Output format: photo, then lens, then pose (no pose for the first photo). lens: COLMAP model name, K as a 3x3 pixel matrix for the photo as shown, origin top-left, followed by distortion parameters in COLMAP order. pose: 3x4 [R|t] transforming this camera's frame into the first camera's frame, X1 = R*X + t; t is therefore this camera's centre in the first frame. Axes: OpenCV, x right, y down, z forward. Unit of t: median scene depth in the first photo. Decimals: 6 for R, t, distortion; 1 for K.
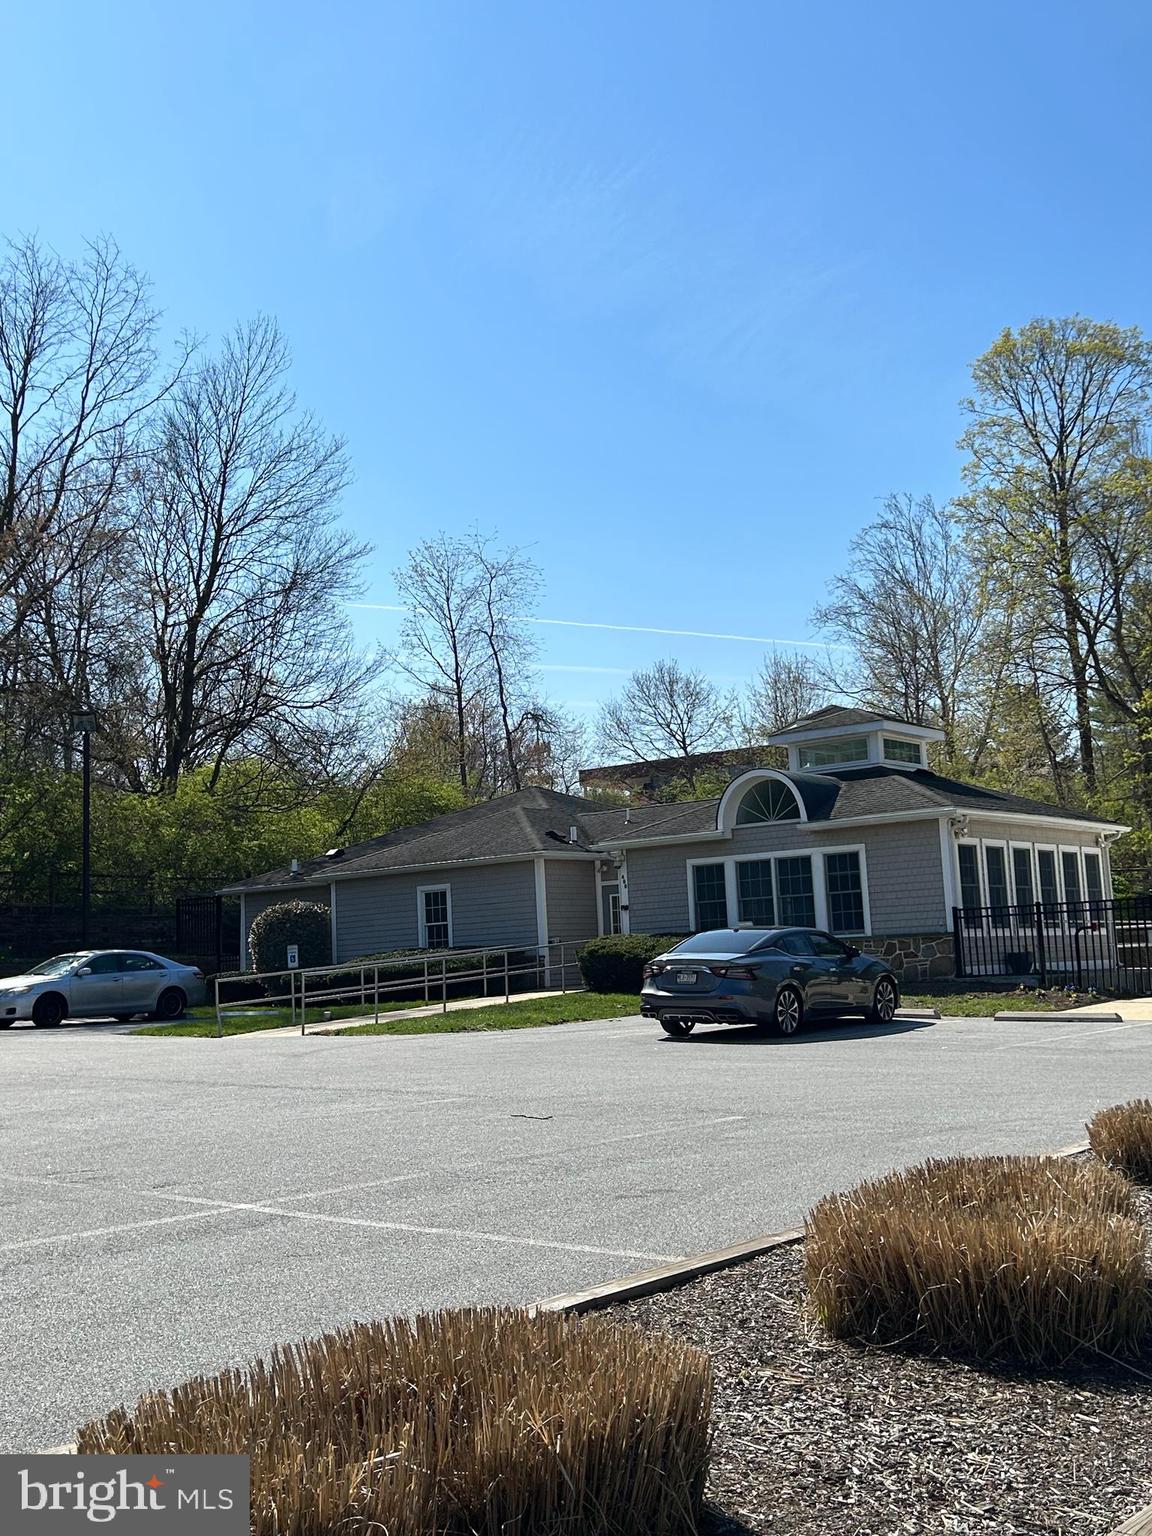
lens RADIAL K [[1492.2, 0, 576.0], [0, 1492.2, 768.0], [0, 0, 1]] dist [0.190115, -0.002003]
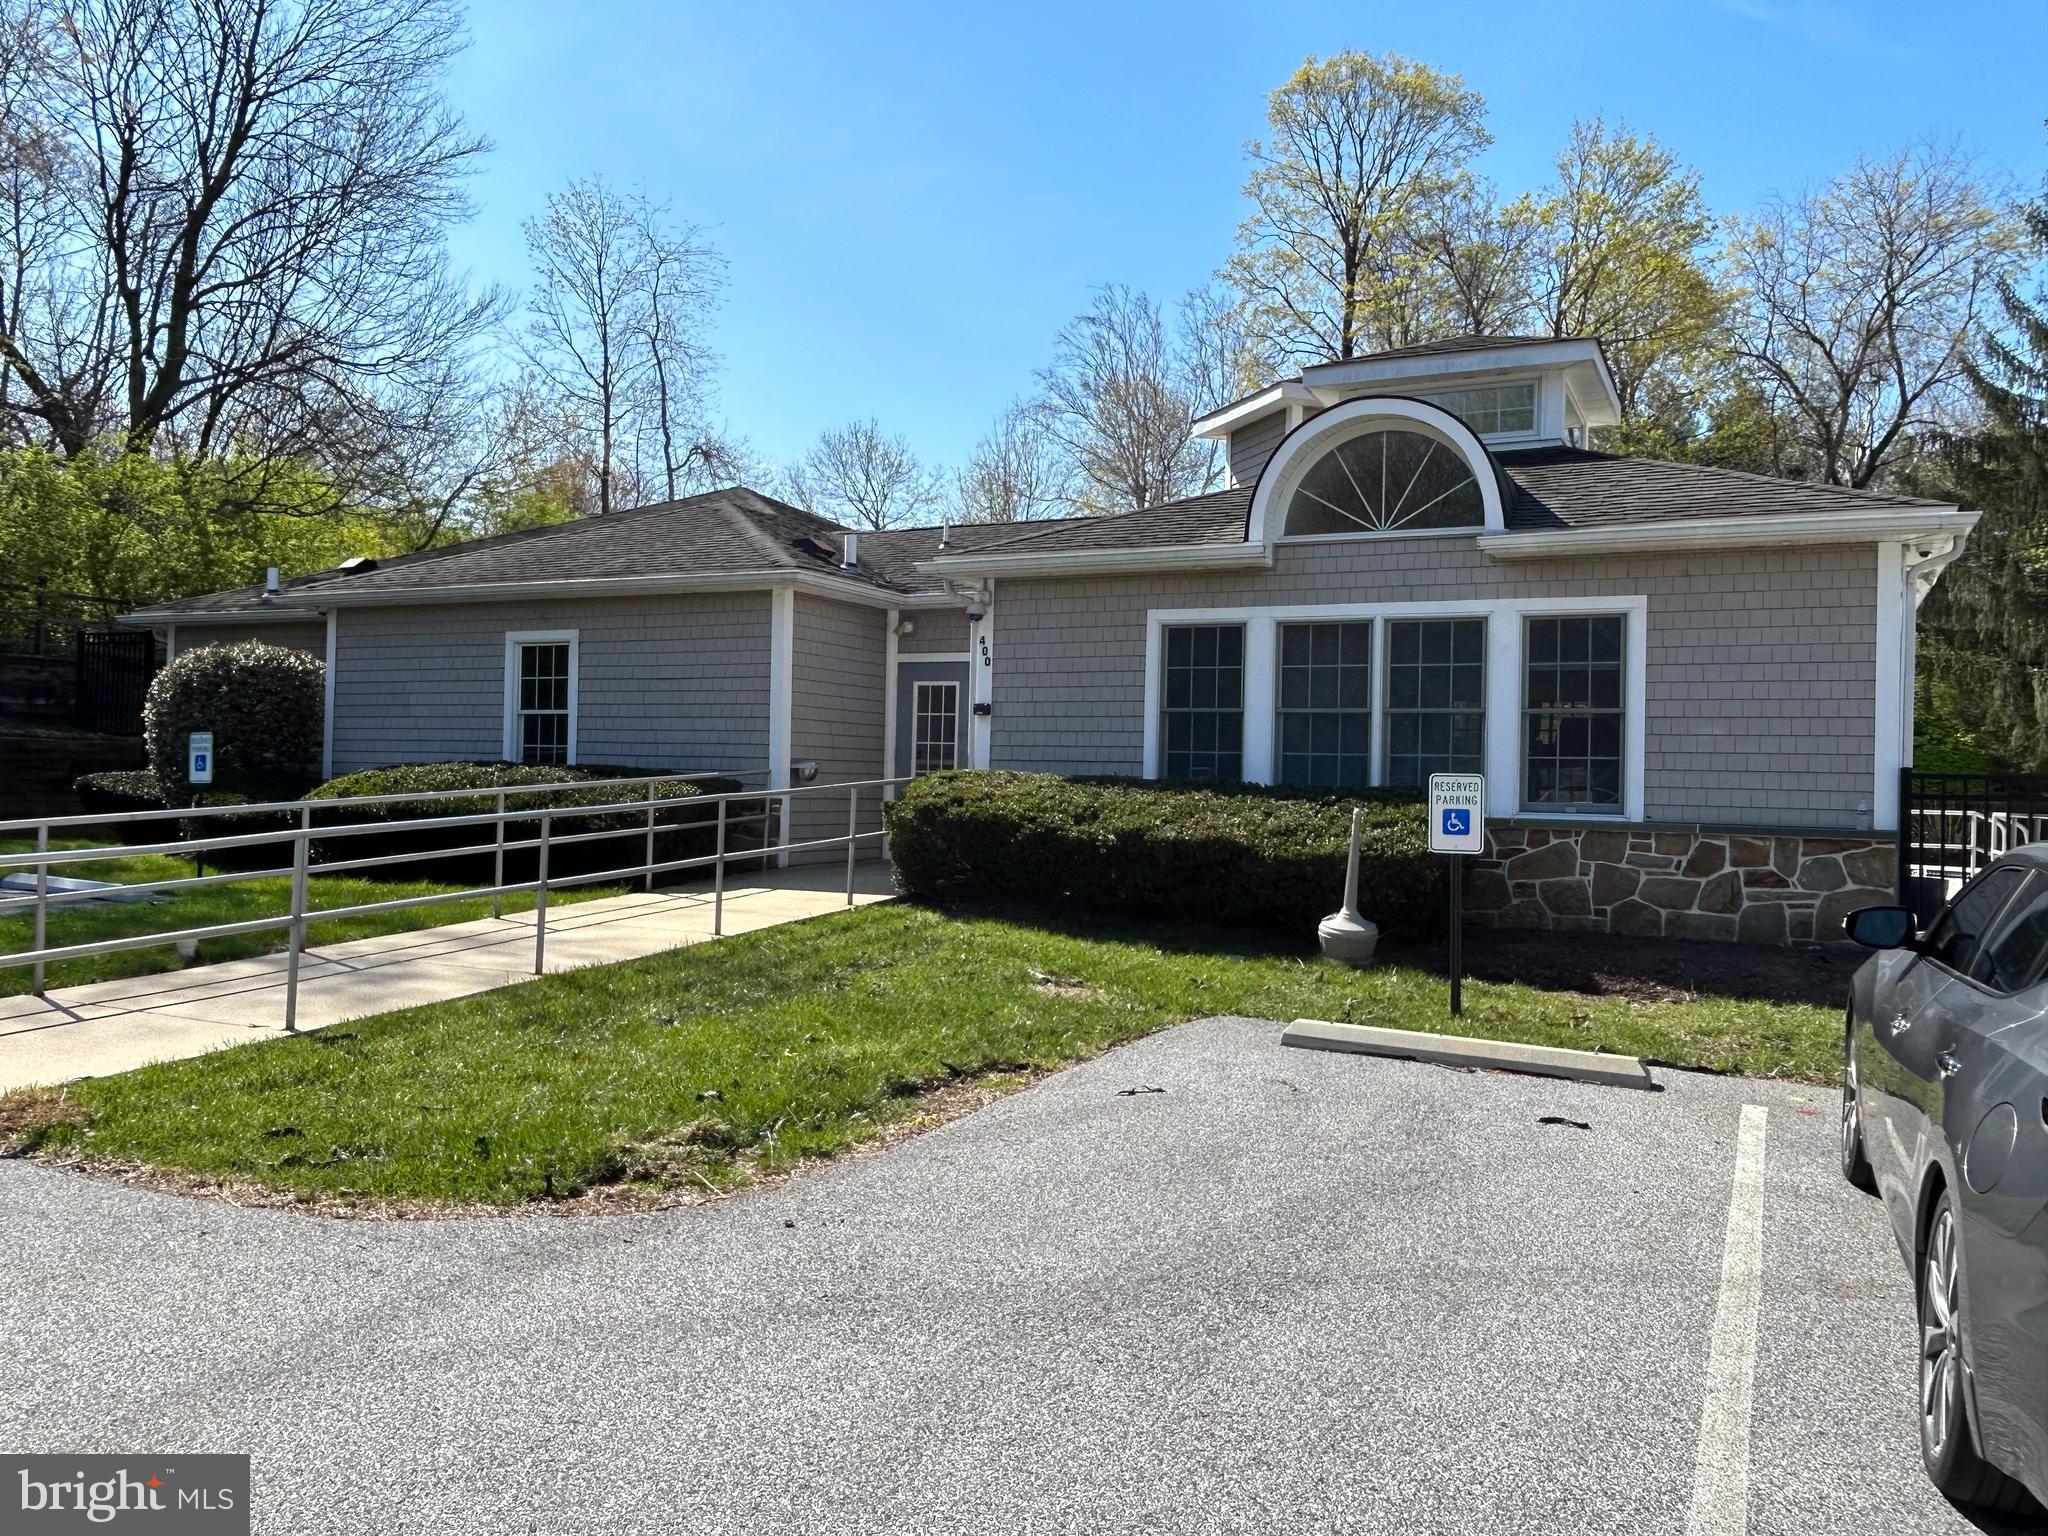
lens RADIAL K [[1596.2, 0, 1024.0], [0, 1596.2, 768.0], [0, 0, 1]] dist [-0.003810, 0.001311]
pose [[0.978862, 0.072212, 0.191348, -0.039761], [-0.094926, 0.989127, 0.112325, 0.050435], [-0.181157, -0.128115, 0.975074, 0.479538]]
